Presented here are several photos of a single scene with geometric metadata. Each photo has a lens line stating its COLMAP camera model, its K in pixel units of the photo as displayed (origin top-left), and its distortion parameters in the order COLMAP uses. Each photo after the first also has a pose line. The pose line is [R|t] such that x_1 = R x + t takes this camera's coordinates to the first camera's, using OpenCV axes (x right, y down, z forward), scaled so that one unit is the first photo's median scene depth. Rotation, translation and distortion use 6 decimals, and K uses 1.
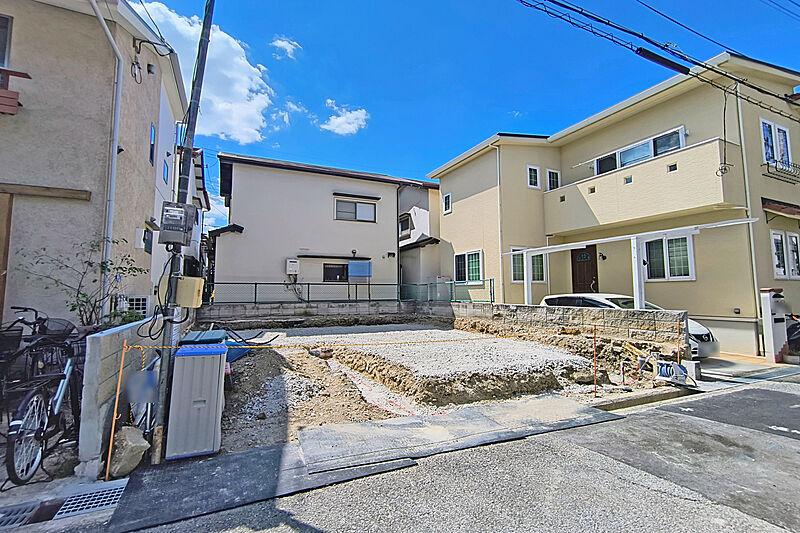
lens RADIAL K [[351.0, 0, 378.6], [0, 351.0, 261.0], [0, 0, 1]] dist [-0.003399, -0.001486]
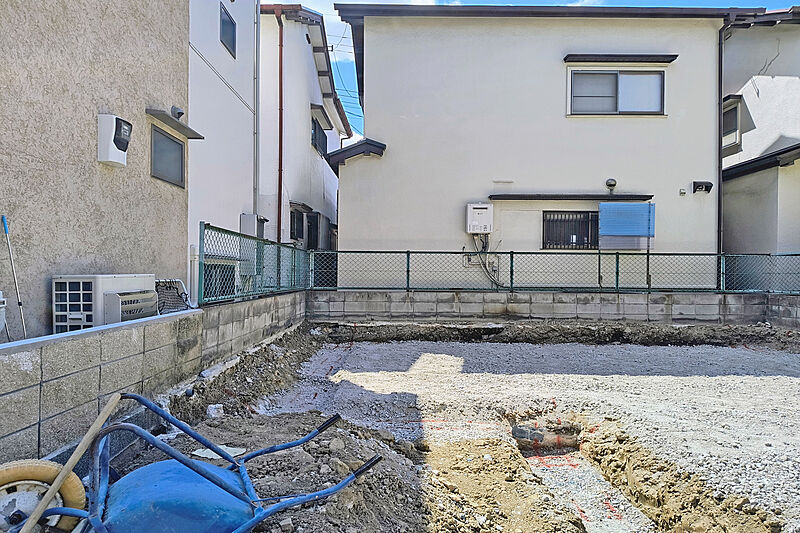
lens RADIAL K [[506.3, 0, 401.6], [0, 506.3, 272.6], [0, 0, 1]] dist [0.021561, -0.003661]
pose [[0.917185, 0.013463, -0.398234, -0.057486], [0.024294, 0.995680, 0.089613, 0.024632], [0.397720, -0.091866, 0.912896, 0.284977]]
